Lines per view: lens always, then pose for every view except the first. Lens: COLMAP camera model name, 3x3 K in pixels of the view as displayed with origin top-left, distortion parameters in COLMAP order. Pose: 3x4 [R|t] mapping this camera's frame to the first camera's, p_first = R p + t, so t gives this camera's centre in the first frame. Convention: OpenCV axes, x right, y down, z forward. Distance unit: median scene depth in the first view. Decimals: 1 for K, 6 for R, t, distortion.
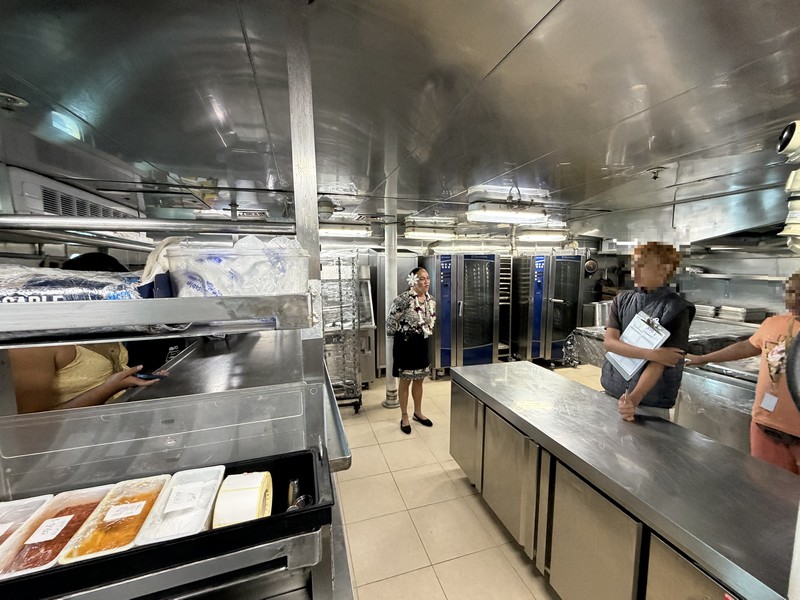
lens RADIAL K [[319.2, 0, 395.9], [0, 319.2, 298.5], [0, 0, 1]] dist [-0.004050, -0.000475]
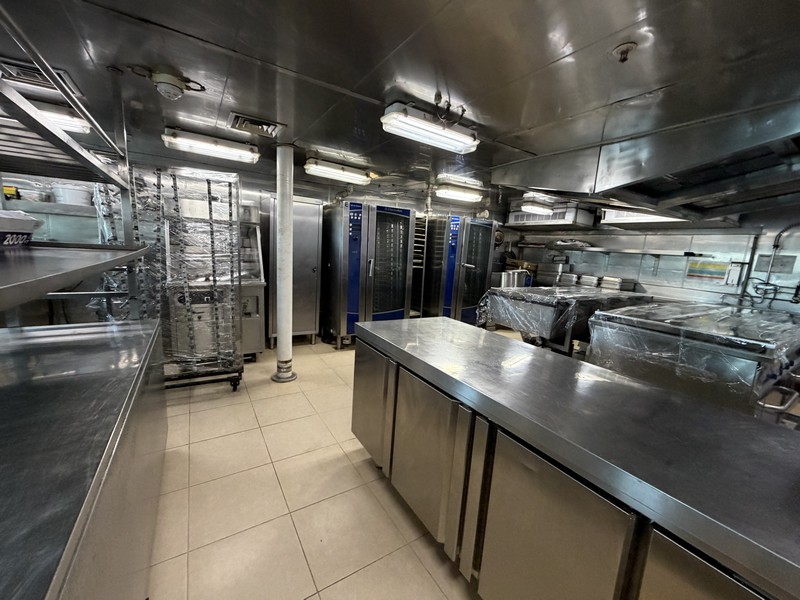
lens RADIAL K [[319.2, 0, 398.0], [0, 319.2, 299.2], [0, 0, 1]] dist [-0.004050, -0.000475]
pose [[0.960163, 0.017227, 0.278910, 0.034819], [-0.035781, 0.997461, 0.061569, 0.070335], [-0.277141, -0.069096, 0.958342, 0.151790]]
